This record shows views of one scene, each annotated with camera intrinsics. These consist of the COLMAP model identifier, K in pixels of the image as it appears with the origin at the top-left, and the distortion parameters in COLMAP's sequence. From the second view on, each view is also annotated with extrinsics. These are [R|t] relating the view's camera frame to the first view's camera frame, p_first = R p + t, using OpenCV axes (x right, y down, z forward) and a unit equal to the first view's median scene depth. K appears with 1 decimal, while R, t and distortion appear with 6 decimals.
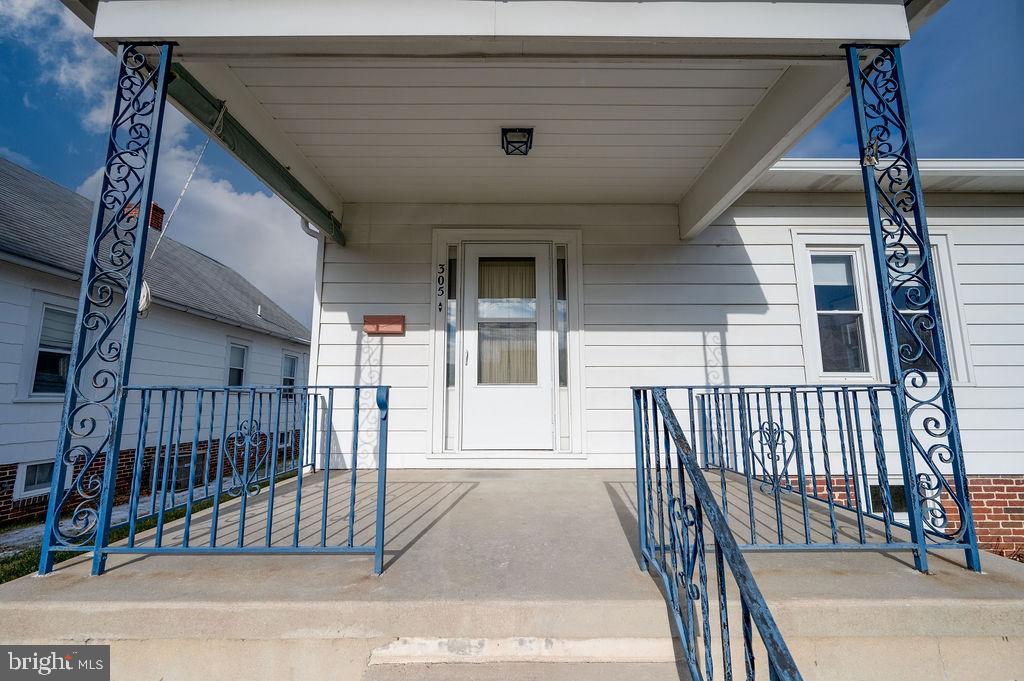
lens RADIAL K [[426.3, 0, 512.0], [0, 426.3, 340.5], [0, 0, 1]] dist [-0.002520, -0.000248]
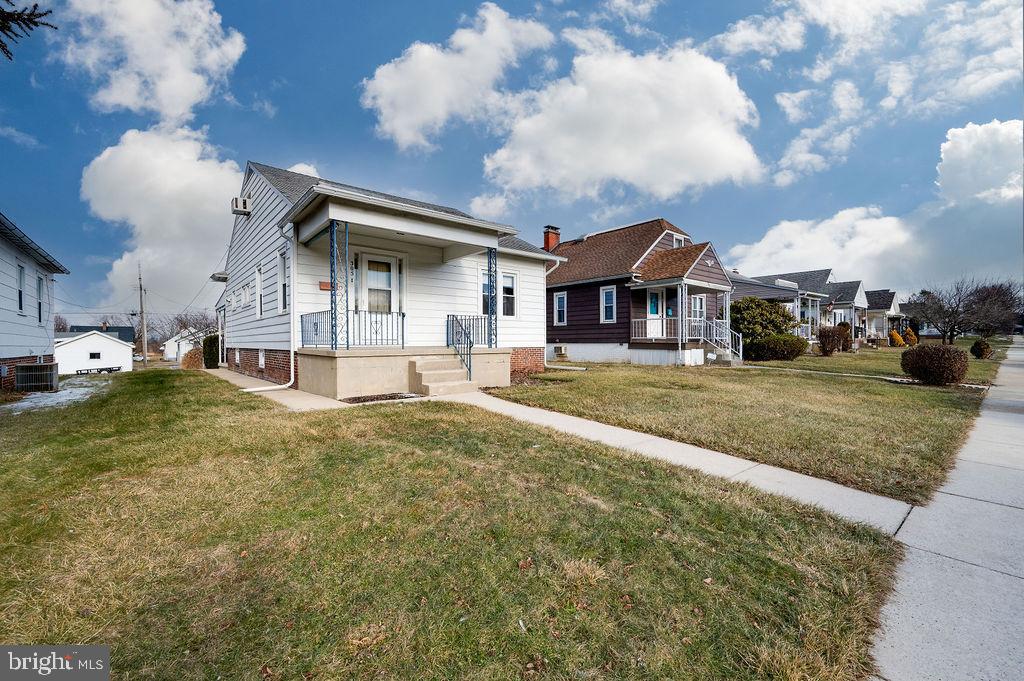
lens RADIAL K [[426.3, 0, 512.0], [0, 426.3, 340.5], [0, 0, 1]] dist [-0.002520, -0.000248]
pose [[0.767628, 0.001569, 0.640894, -0.989995], [-0.091290, 0.990068, 0.106919, -0.080087], [-0.634361, -0.140581, 0.760147, -1.377214]]
